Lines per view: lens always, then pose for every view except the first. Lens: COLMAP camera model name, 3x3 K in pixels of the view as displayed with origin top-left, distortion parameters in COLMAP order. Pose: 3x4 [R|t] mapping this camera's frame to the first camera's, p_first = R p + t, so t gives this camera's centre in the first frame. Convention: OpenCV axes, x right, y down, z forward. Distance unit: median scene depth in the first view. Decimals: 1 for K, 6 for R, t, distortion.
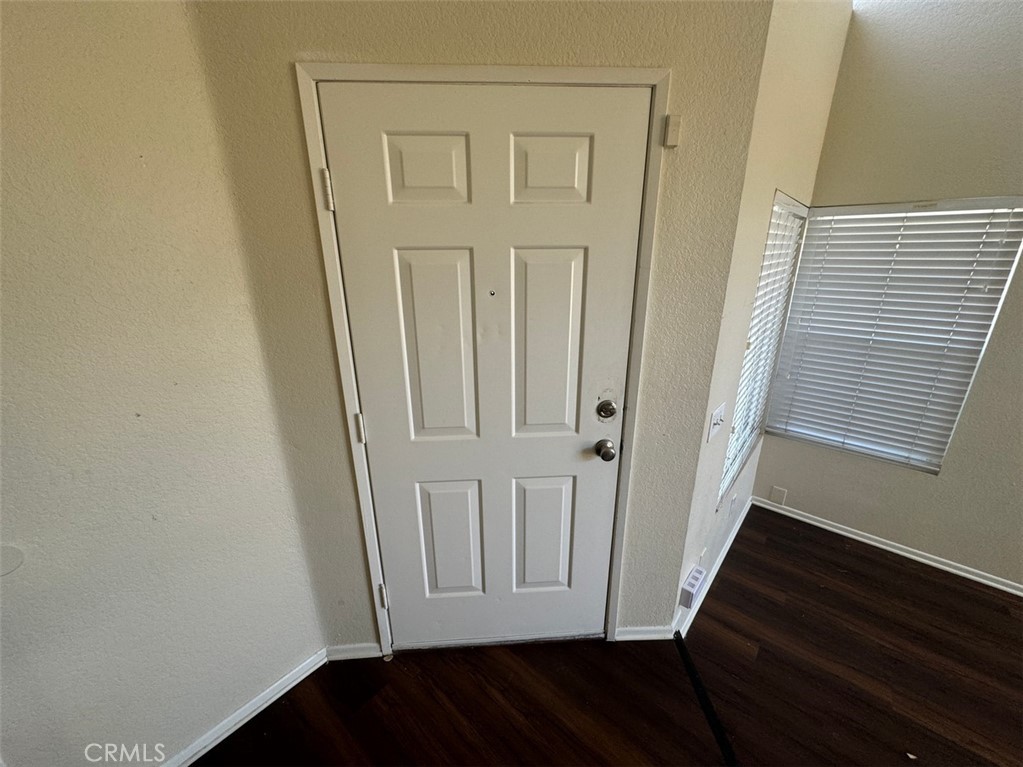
lens RADIAL K [[407.5, 0, 511.2], [0, 407.5, 382.6], [0, 0, 1]] dist [-0.001793, 0.000335]
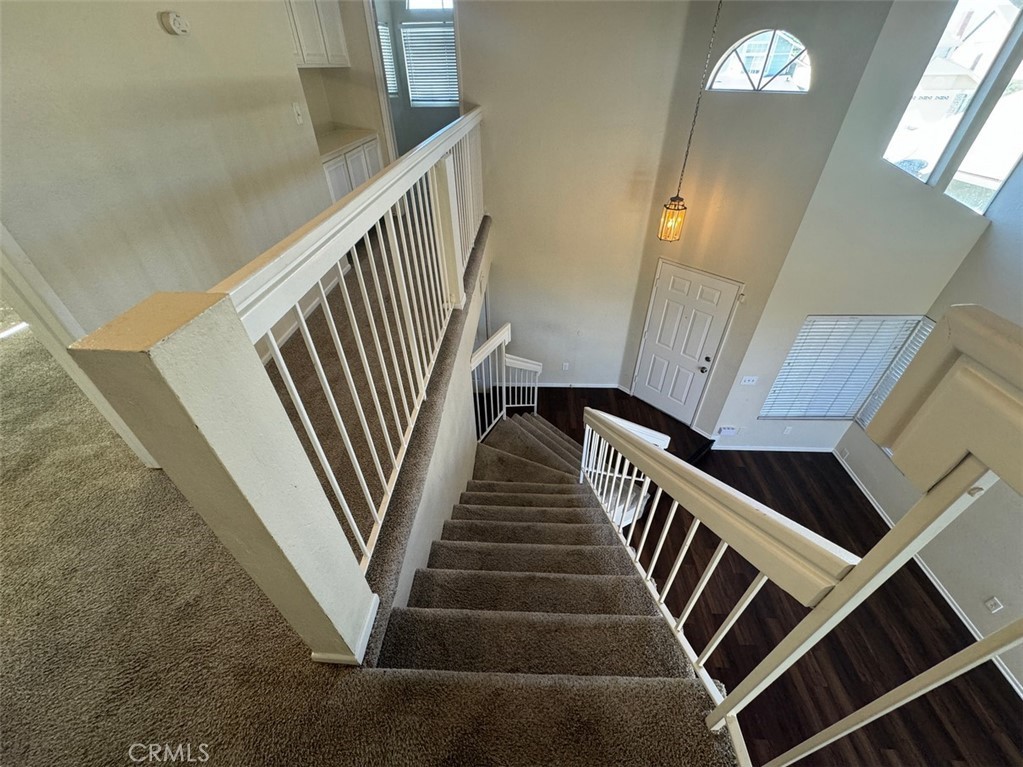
lens RADIAL K [[407.5, 0, 511.2], [0, 407.5, 382.6], [0, 0, 1]] dist [-0.001793, 0.000335]
pose [[0.617719, 0.482435, -0.621031, 1.307672], [-0.242448, 0.868079, 0.433194, -0.769733], [0.748092, -0.117024, 0.653195, -2.268439]]
